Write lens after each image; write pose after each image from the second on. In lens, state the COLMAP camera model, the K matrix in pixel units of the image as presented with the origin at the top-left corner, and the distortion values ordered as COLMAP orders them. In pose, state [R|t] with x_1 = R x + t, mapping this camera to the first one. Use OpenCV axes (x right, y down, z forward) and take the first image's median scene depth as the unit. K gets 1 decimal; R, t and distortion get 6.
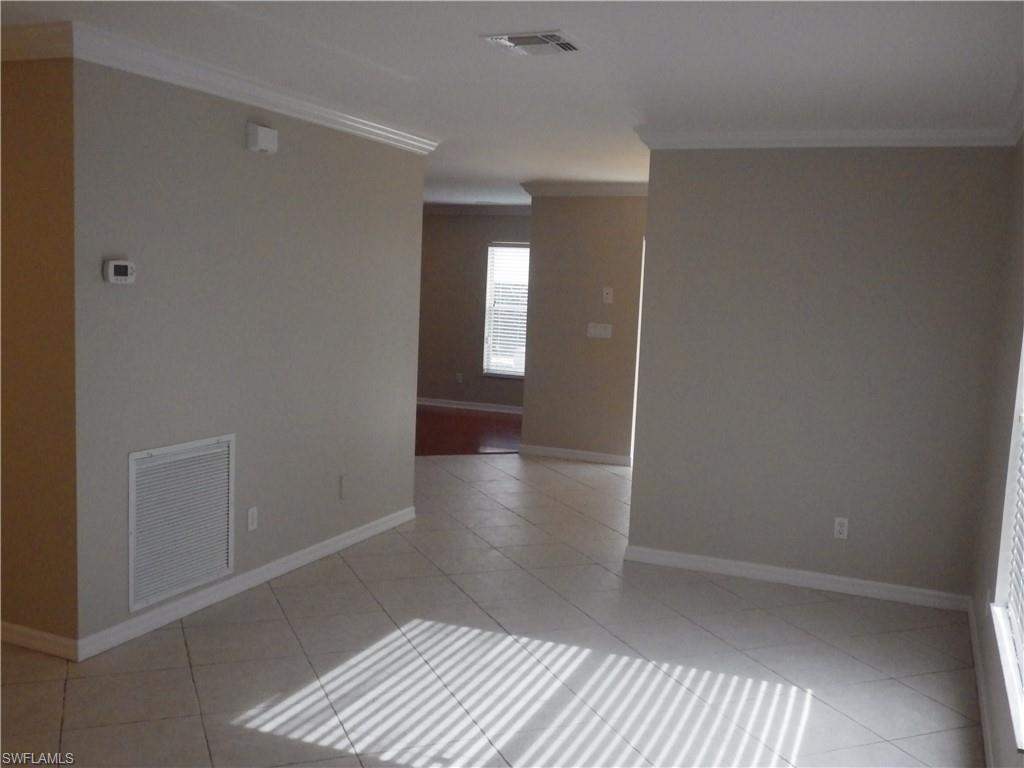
lens RADIAL K [[1001.8, 0, 511.8], [0, 1001.8, 384.3], [0, 0, 1]] dist [-0.012746, 0.000000]
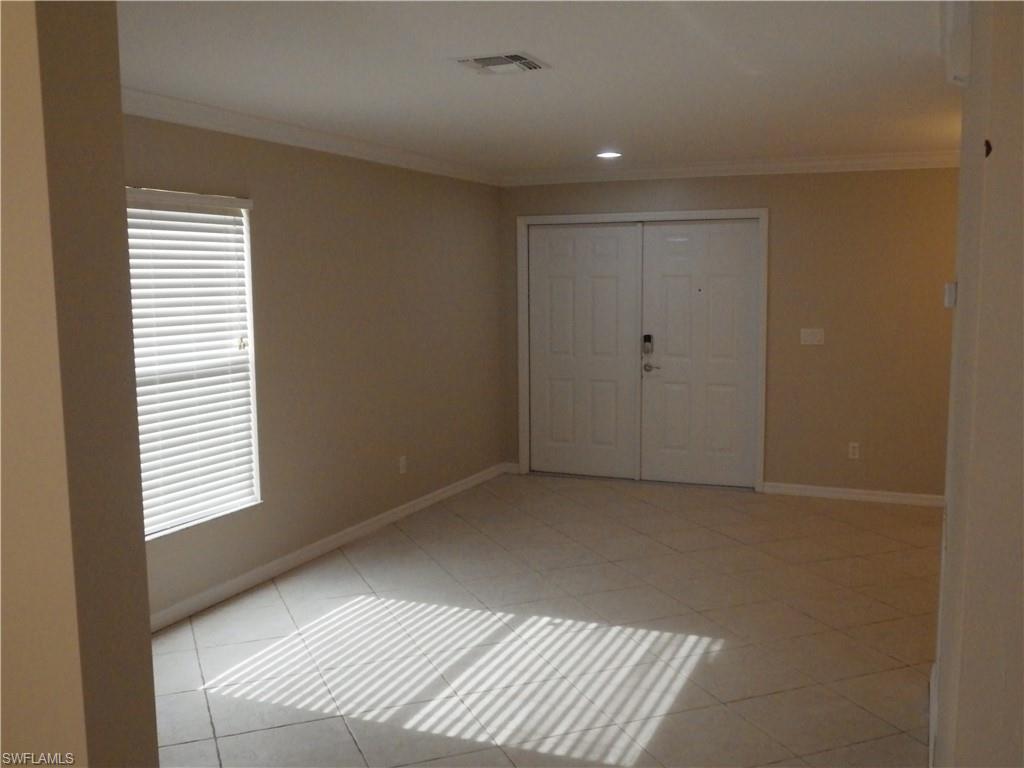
lens RADIAL K [[1001.8, 0, 511.9], [0, 1001.8, 384.6], [0, 0, 1]] dist [-0.012746, 0.000000]
pose [[-0.999134, -0.041187, 0.005855, -0.004416], [-0.038931, 0.975303, 0.217414, -0.213535], [-0.014665, 0.216997, -0.976062, 1.887699]]
